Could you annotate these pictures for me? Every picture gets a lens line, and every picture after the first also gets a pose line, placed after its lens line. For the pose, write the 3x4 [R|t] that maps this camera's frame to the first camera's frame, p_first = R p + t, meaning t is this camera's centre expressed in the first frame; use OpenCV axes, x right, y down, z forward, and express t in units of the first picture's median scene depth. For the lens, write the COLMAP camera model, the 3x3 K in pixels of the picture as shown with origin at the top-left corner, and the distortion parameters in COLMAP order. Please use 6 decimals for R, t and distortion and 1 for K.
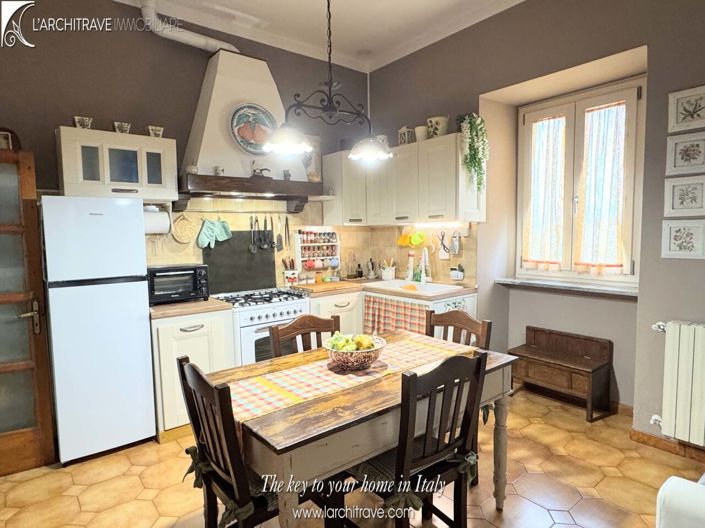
lens RADIAL K [[428.0, 0, 349.1], [0, 428.0, 266.2], [0, 0, 1]] dist [-0.003758, 0.000212]
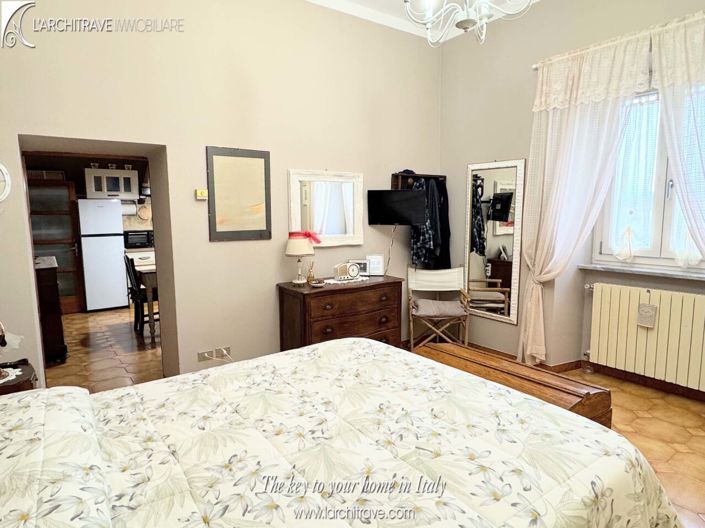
lens RADIAL K [[428.0, 0, 349.1], [0, 428.0, 266.2], [0, 0, 1]] dist [-0.003758, 0.000212]
pose [[0.999064, 0.012664, -0.041356, 0.857623], [-0.010746, 0.998870, 0.046294, 0.080641], [0.041895, -0.045806, 0.998071, -1.276405]]
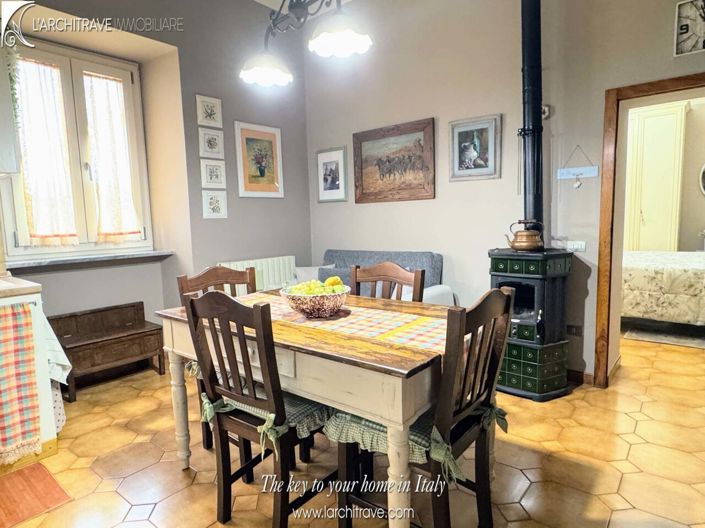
lens RADIAL K [[428.0, 0, 349.1], [0, 428.0, 266.2], [0, 0, 1]] dist [-0.003758, 0.000212]
pose [[-0.208207, -0.086419, 0.974259, -0.493390], [0.112228, 0.987399, 0.111568, 0.020819], [-0.971625, 0.132568, -0.195885, 0.618169]]
